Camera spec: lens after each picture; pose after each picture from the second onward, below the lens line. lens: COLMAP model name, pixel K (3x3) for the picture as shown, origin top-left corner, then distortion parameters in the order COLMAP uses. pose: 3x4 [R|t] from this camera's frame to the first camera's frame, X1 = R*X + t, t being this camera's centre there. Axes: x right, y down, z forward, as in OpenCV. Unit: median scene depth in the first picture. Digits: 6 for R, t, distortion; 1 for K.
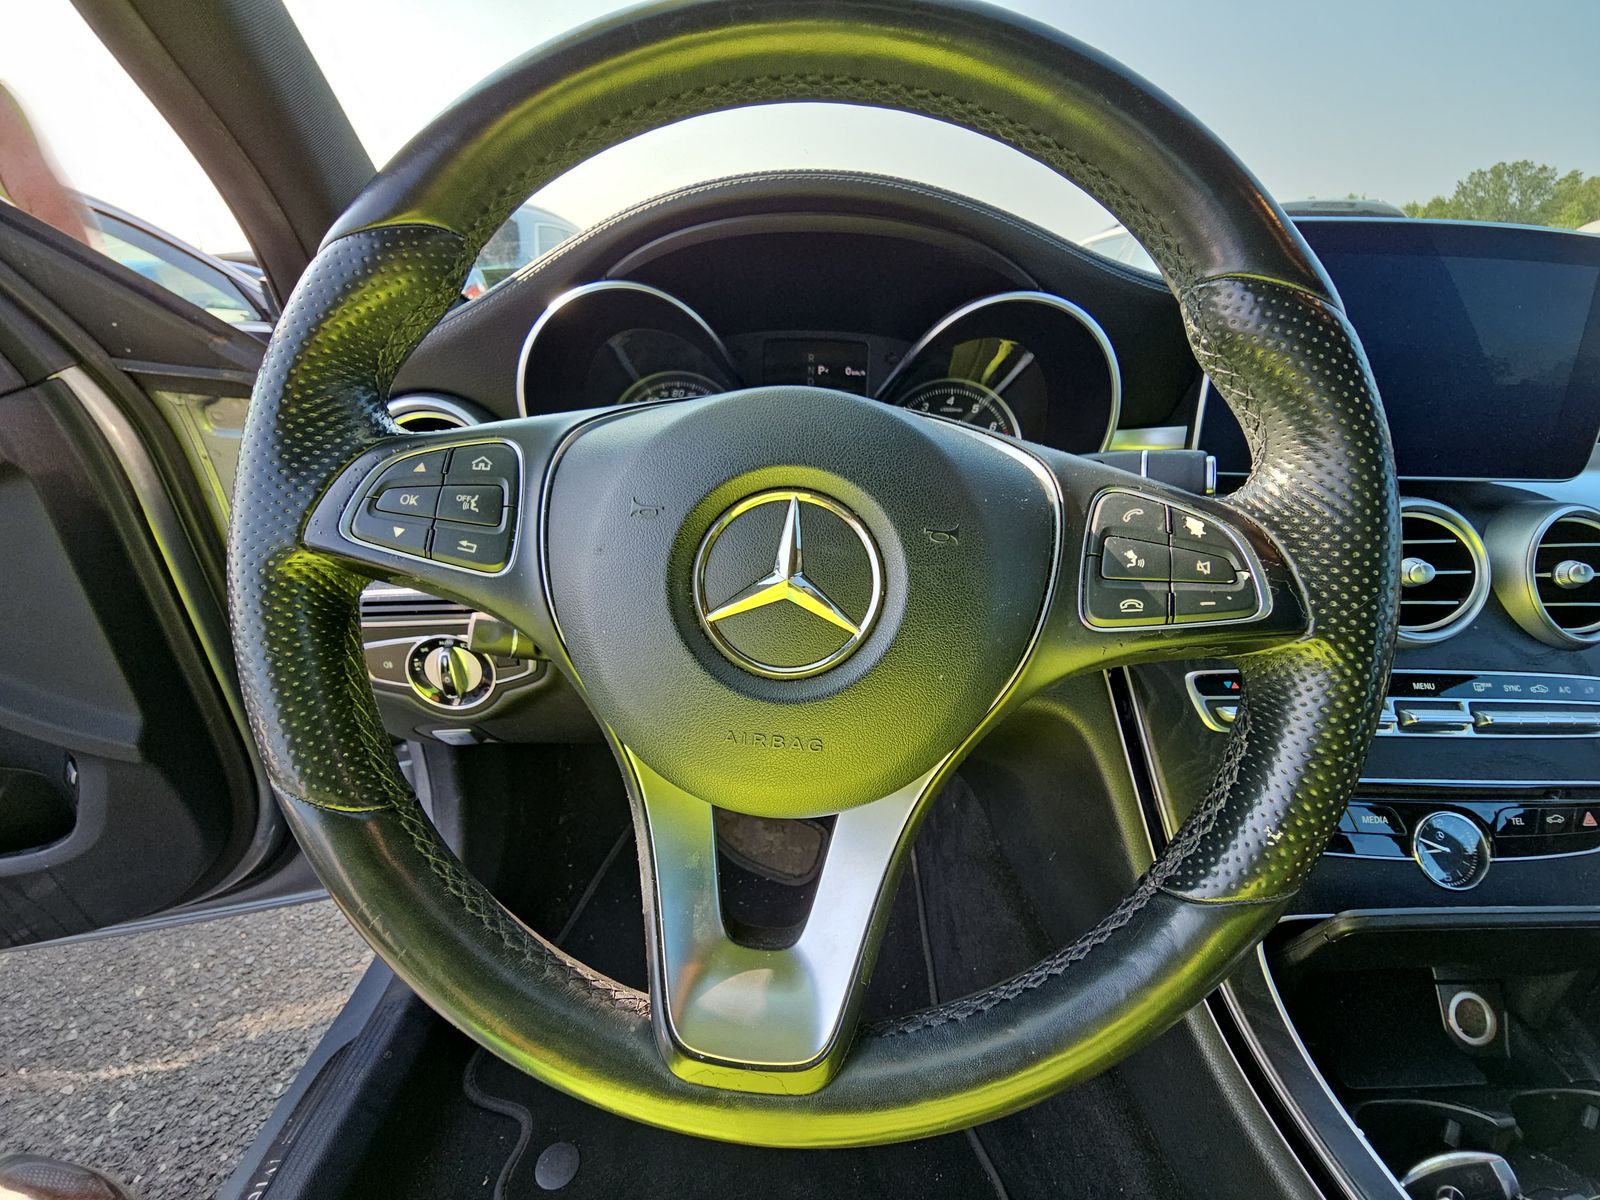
lens RADIAL K [[648.6, 0, 795.4], [0, 648.6, 593.2], [0, 0, 1]] dist [-0.001550, -0.000134]
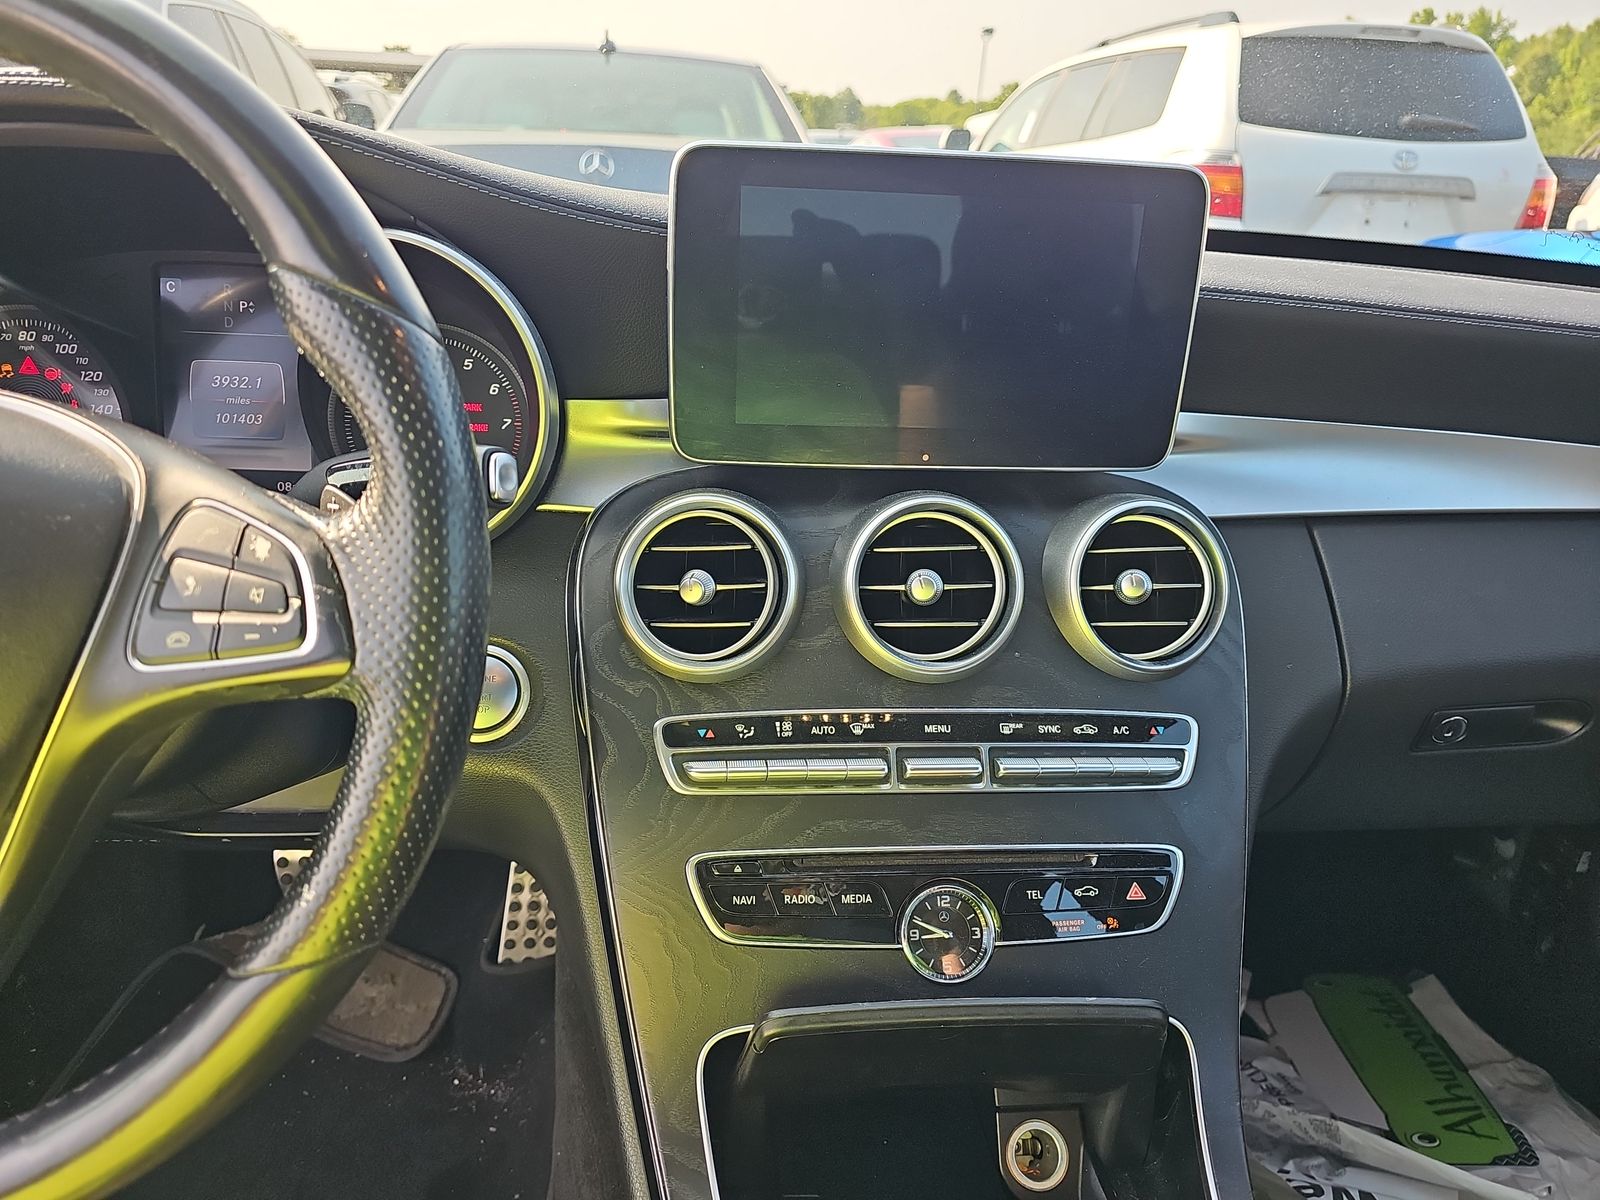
lens RADIAL K [[1070.9, 0, 800.0], [0, 1070.9, 600.0], [0, 0, 1]] dist [0.000807, -0.000827]
pose [[0.993728, -0.011963, 0.111179, 0.653354], [0.013087, 0.999870, -0.009388, -0.005309], [-0.111052, 0.010784, 0.993756, -0.292827]]
